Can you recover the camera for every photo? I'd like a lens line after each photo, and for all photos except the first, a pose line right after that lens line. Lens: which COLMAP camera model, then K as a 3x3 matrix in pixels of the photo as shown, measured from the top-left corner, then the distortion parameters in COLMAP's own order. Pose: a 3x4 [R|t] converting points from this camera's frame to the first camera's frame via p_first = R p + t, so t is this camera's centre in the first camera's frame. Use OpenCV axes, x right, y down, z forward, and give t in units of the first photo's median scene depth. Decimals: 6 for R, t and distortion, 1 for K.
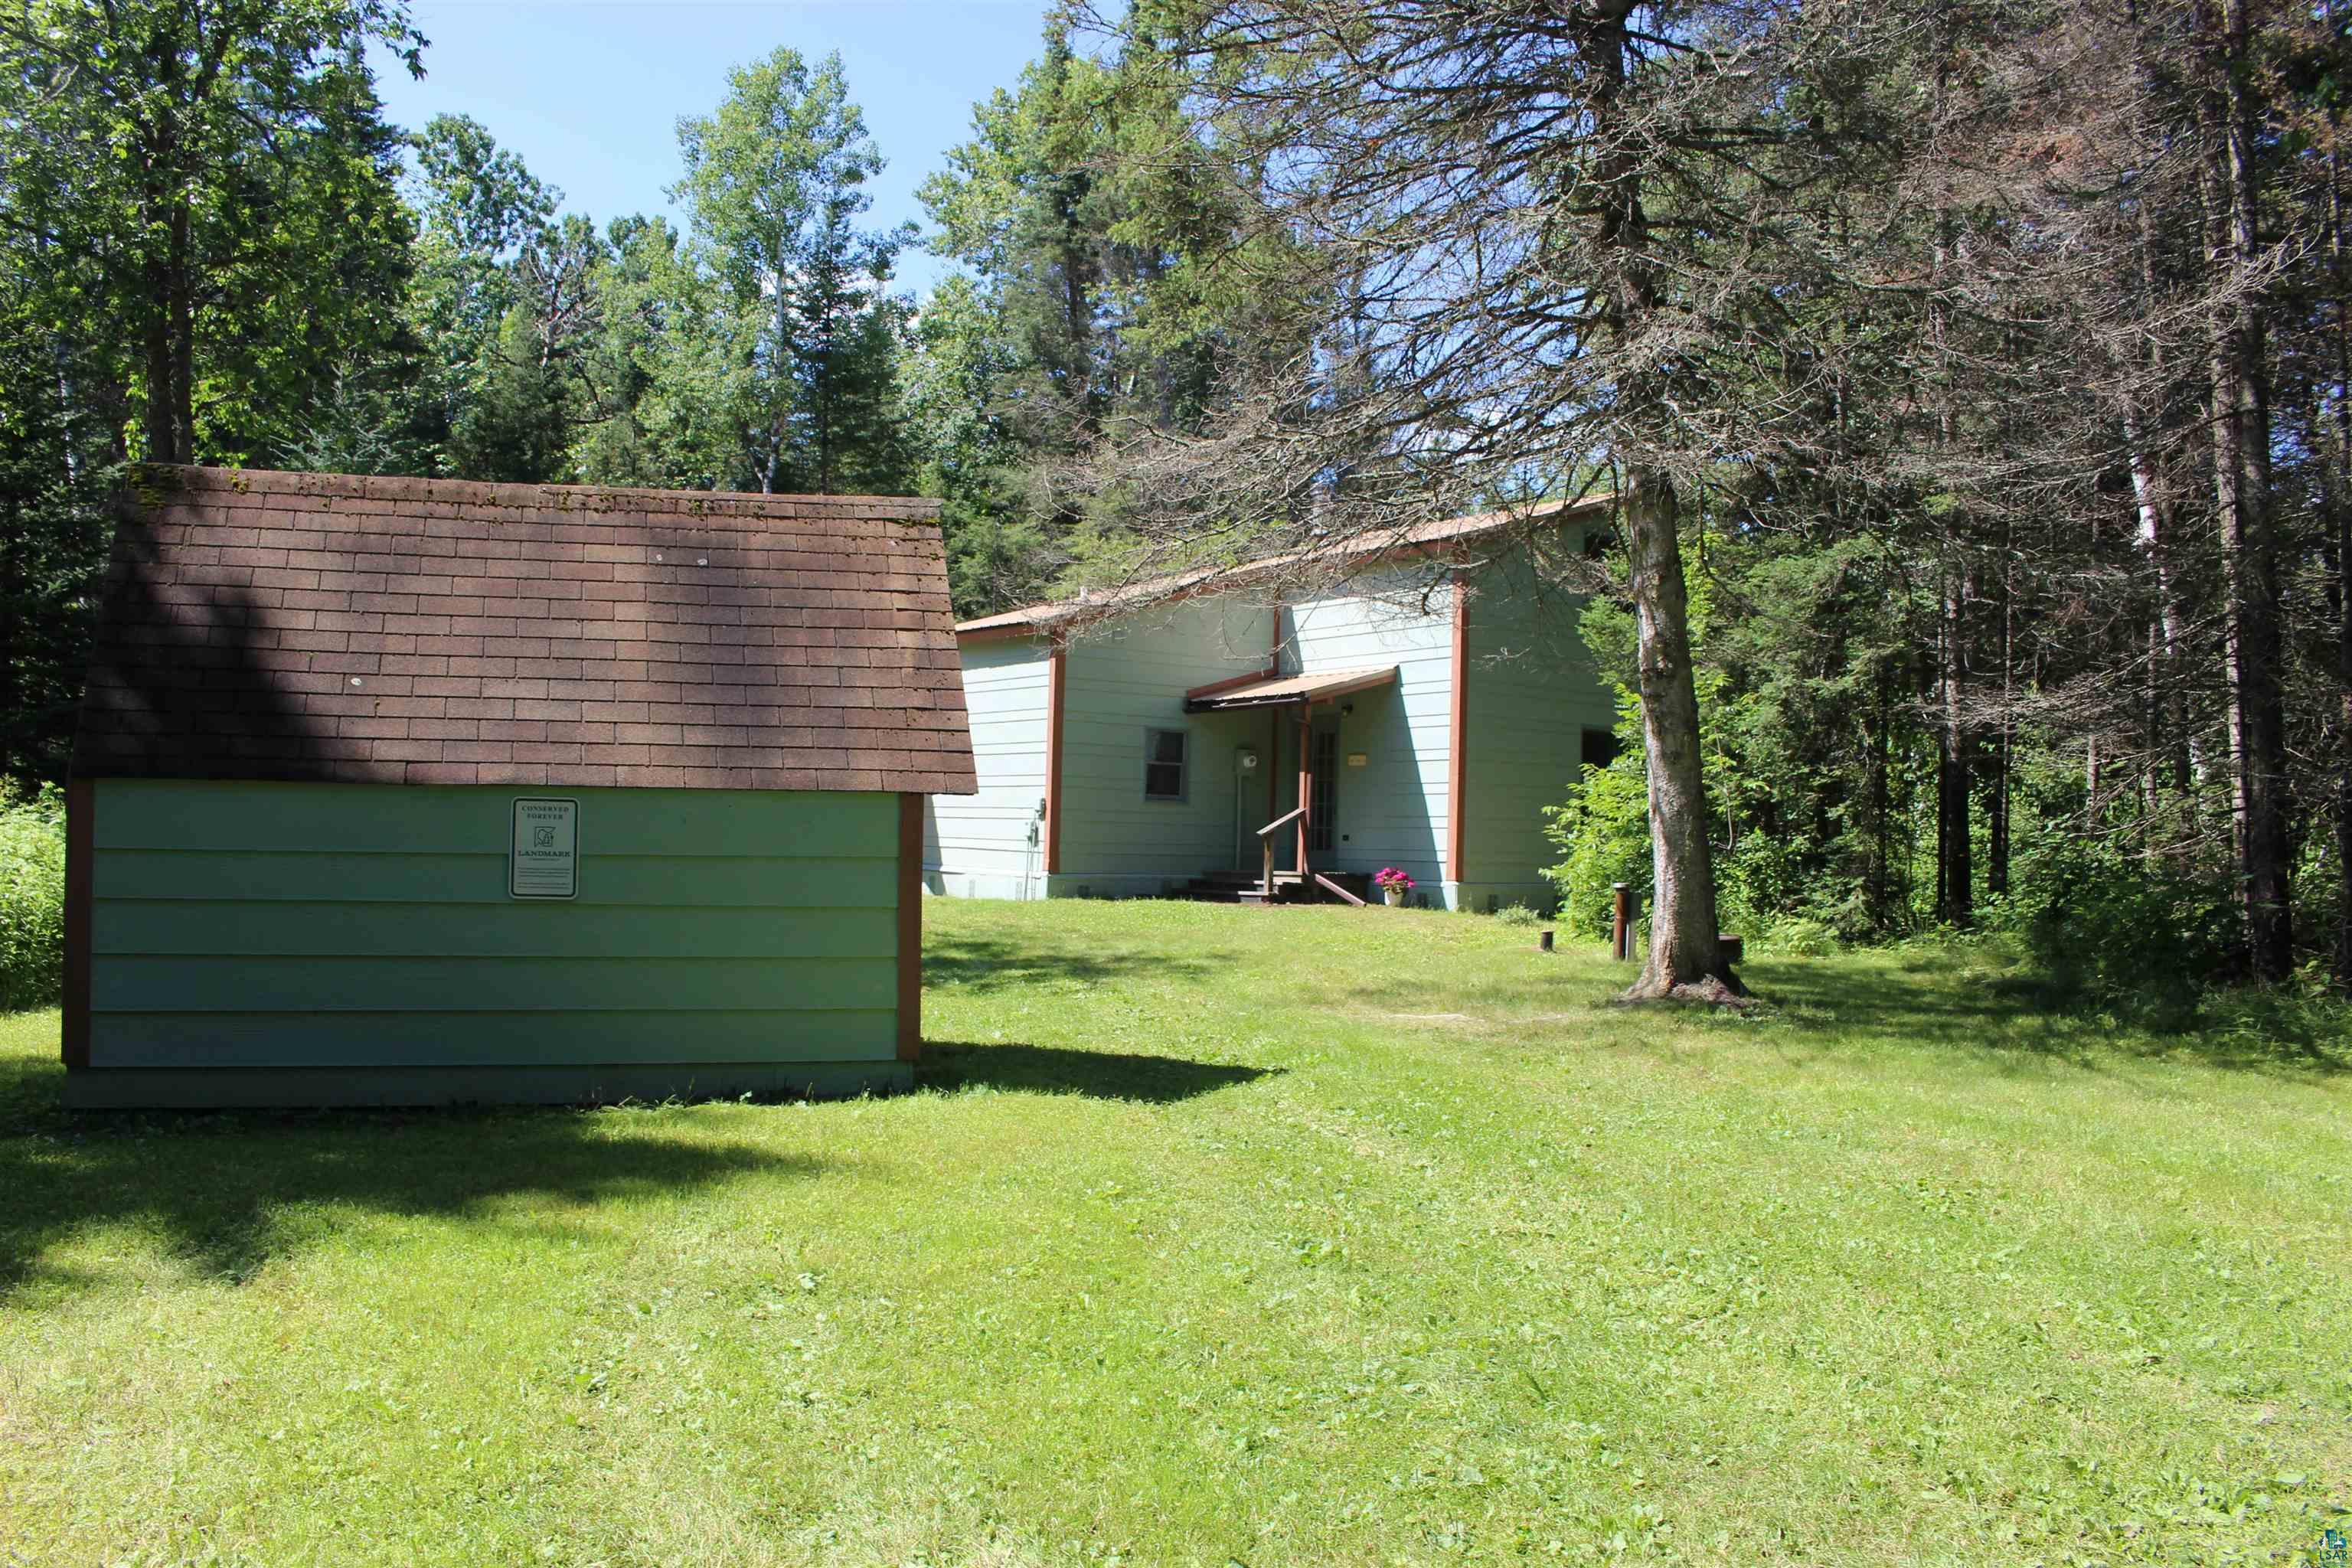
lens RADIAL K [[1956.1, 0, 1146.9], [0, 1956.1, 790.8], [0, 0, 1]] dist [-0.173776, 0.159419]
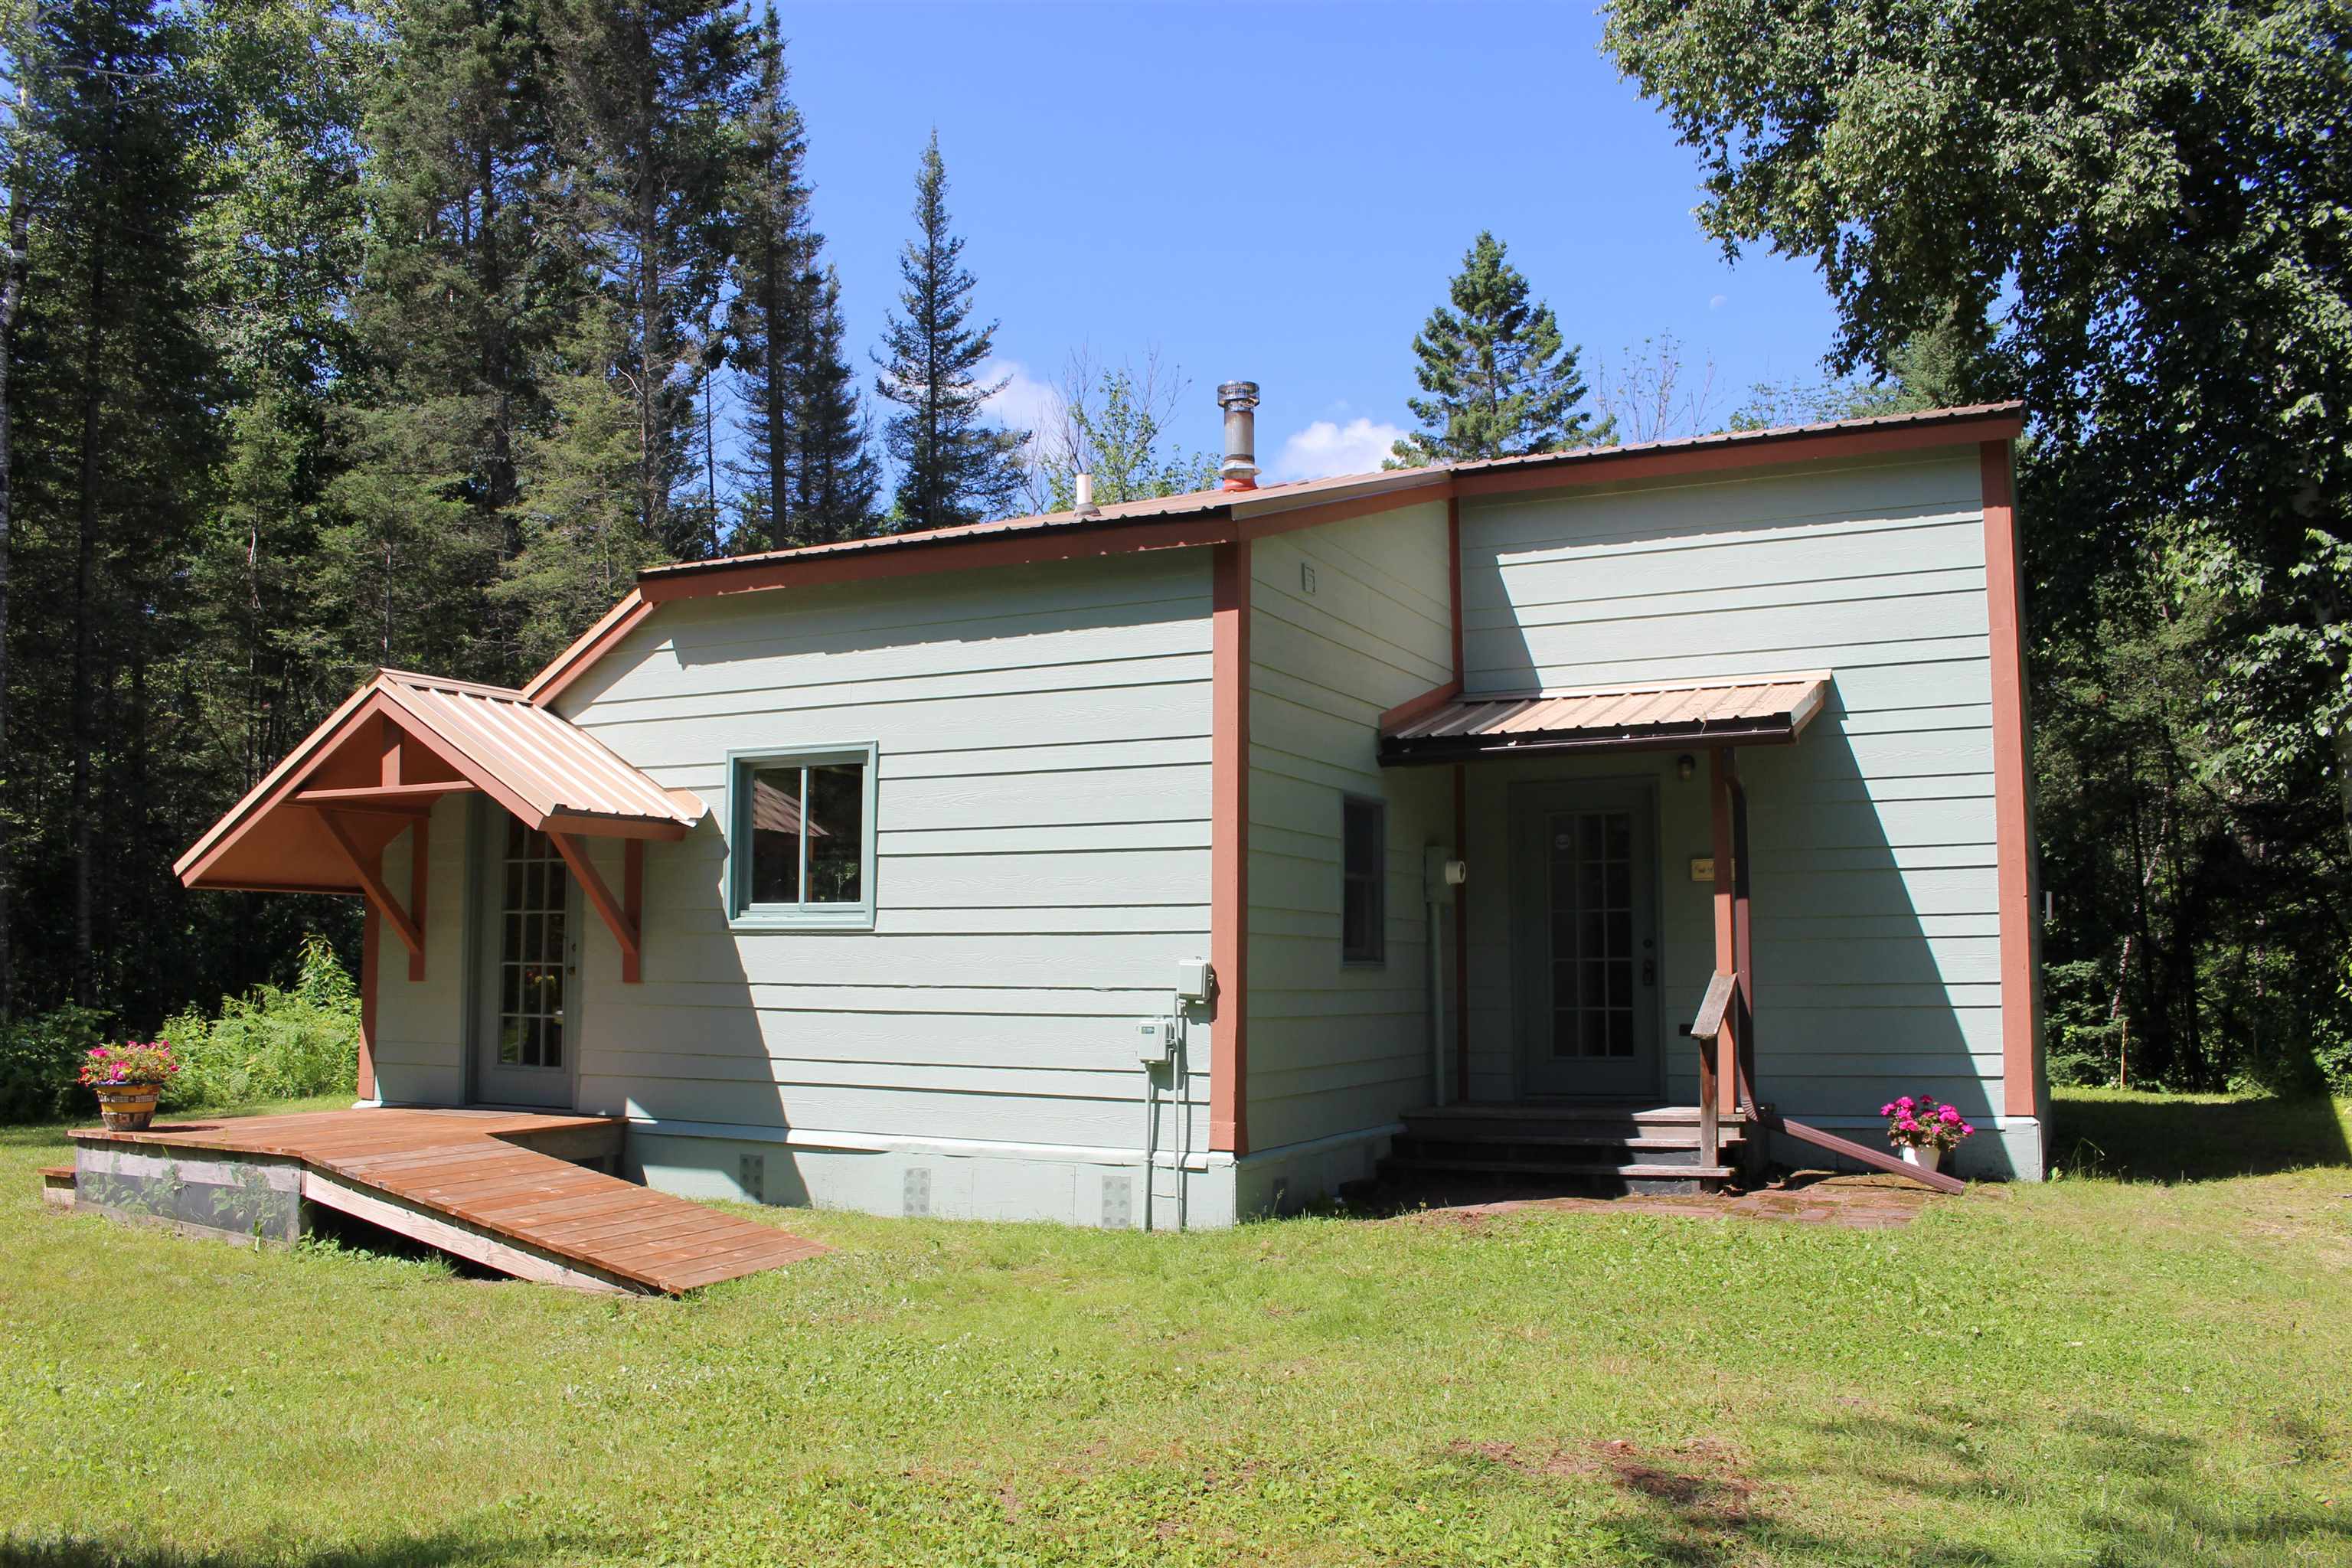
lens RADIAL K [[1956.1, 0, 1146.9], [0, 1956.1, 790.8], [0, 0, 1]] dist [-0.173776, 0.159419]
pose [[0.881617, 0.021040, 0.471496, -0.249397], [0.007966, 0.998200, -0.059440, -0.007929], [-0.471898, 0.056160, 0.879862, 0.662114]]
